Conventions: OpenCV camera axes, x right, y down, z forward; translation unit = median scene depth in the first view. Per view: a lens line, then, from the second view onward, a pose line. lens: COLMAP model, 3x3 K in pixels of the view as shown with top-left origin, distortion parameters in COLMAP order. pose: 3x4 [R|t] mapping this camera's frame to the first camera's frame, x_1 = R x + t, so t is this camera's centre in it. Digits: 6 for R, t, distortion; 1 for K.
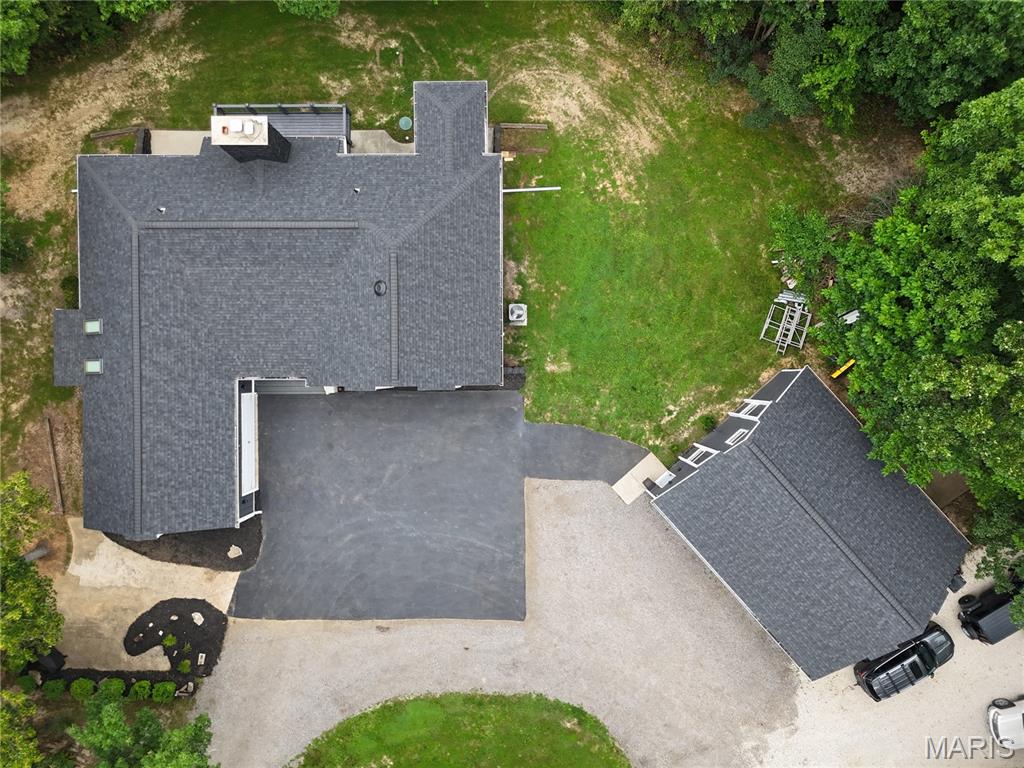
lens RADIAL K [[750.8, 0, 512.0], [0, 750.8, 384.0], [0, 0, 1]] dist [0.086862, -0.099220]
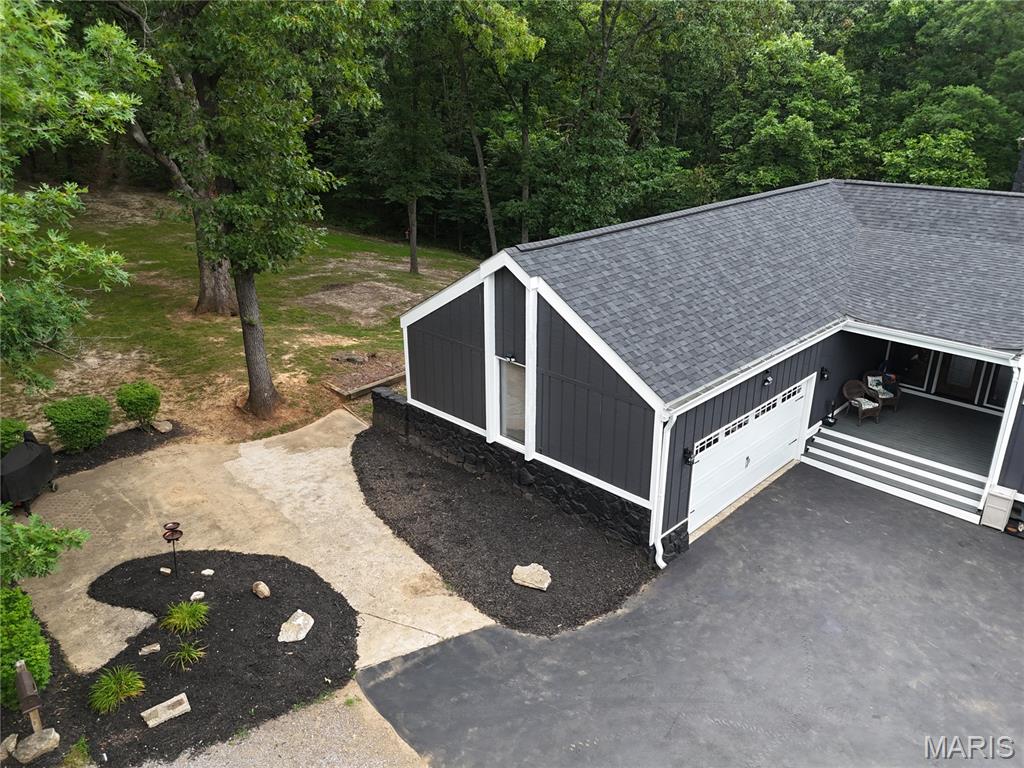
lens RADIAL K [[750.8, 0, 512.0], [0, 750.8, 384.0], [0, 0, 1]] dist [0.086862, -0.099220]
pose [[0.709195, 0.279368, -0.647299, -0.178511], [-0.704935, 0.267446, -0.656916, 0.420136], [-0.010404, 0.922185, 0.386608, 0.788133]]
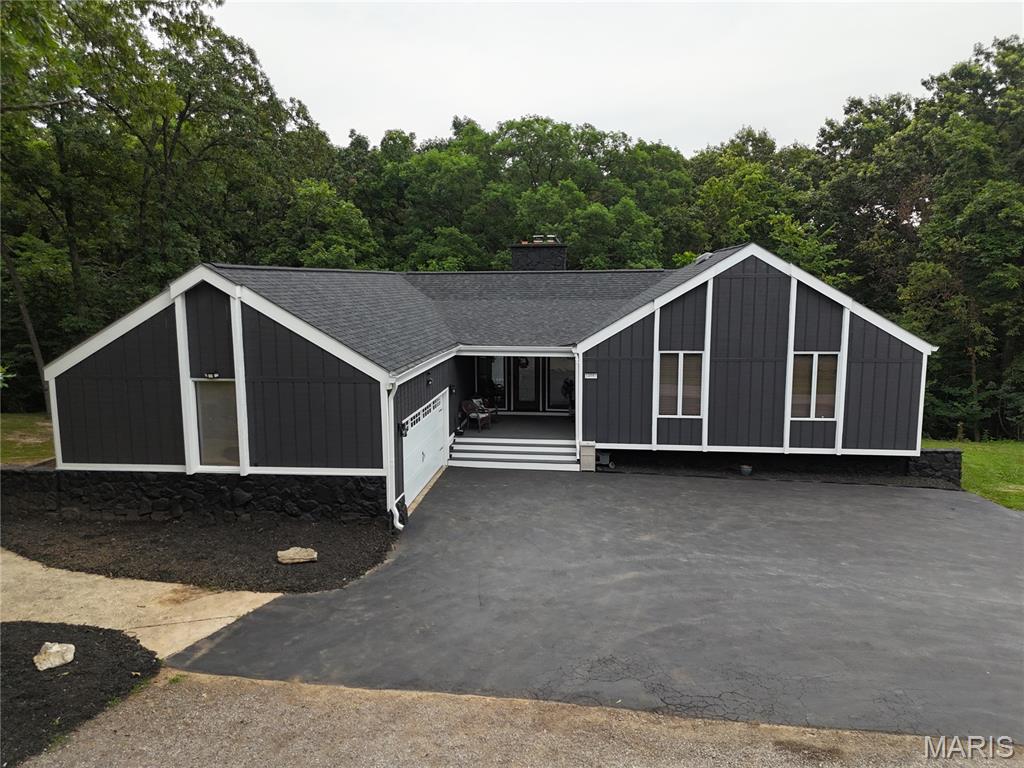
lens RADIAL K [[750.8, 0, 512.0], [0, 750.8, 384.0], [0, 0, 1]] dist [0.086862, -0.099220]
pose [[0.993283, 0.030858, -0.111521, -0.232550], [-0.114725, 0.137043, -0.983899, 0.529039], [-0.015078, 0.990084, 0.139663, 0.869266]]
